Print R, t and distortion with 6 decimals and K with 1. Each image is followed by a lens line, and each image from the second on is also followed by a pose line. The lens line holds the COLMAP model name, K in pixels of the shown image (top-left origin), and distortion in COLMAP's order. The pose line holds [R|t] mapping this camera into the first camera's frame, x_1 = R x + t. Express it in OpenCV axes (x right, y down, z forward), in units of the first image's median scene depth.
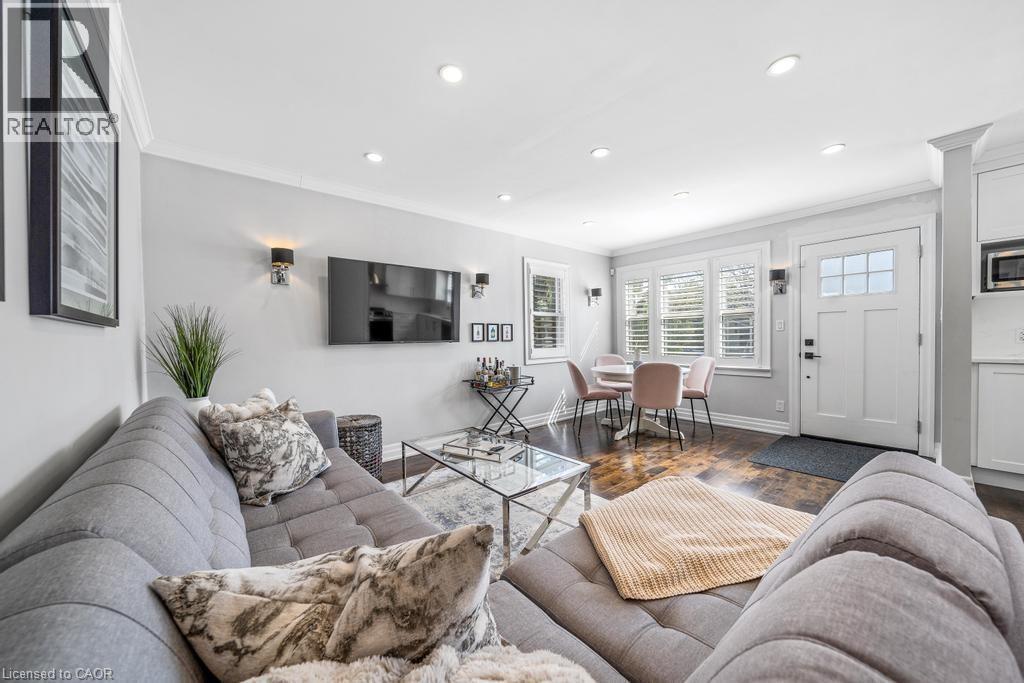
lens RADIAL K [[361.4, 0, 515.1], [0, 361.4, 345.0], [0, 0, 1]] dist [-0.007983, 0.000928]
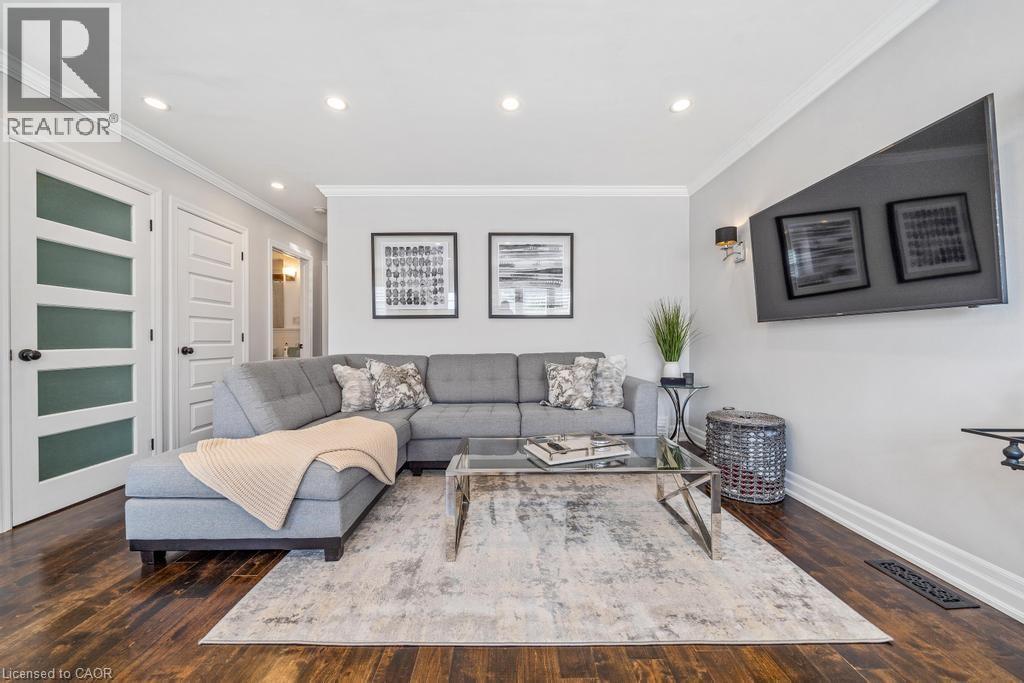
lens RADIAL K [[365.4, 0, 513.6], [0, 365.4, 347.0], [0, 0, 1]] dist [-0.002470, -0.000016]
pose [[-0.634641, 0.025136, -0.772398, 0.367665], [-0.002615, 0.999395, 0.034671, 0.021384], [0.772803, 0.024024, -0.634192, 0.832253]]
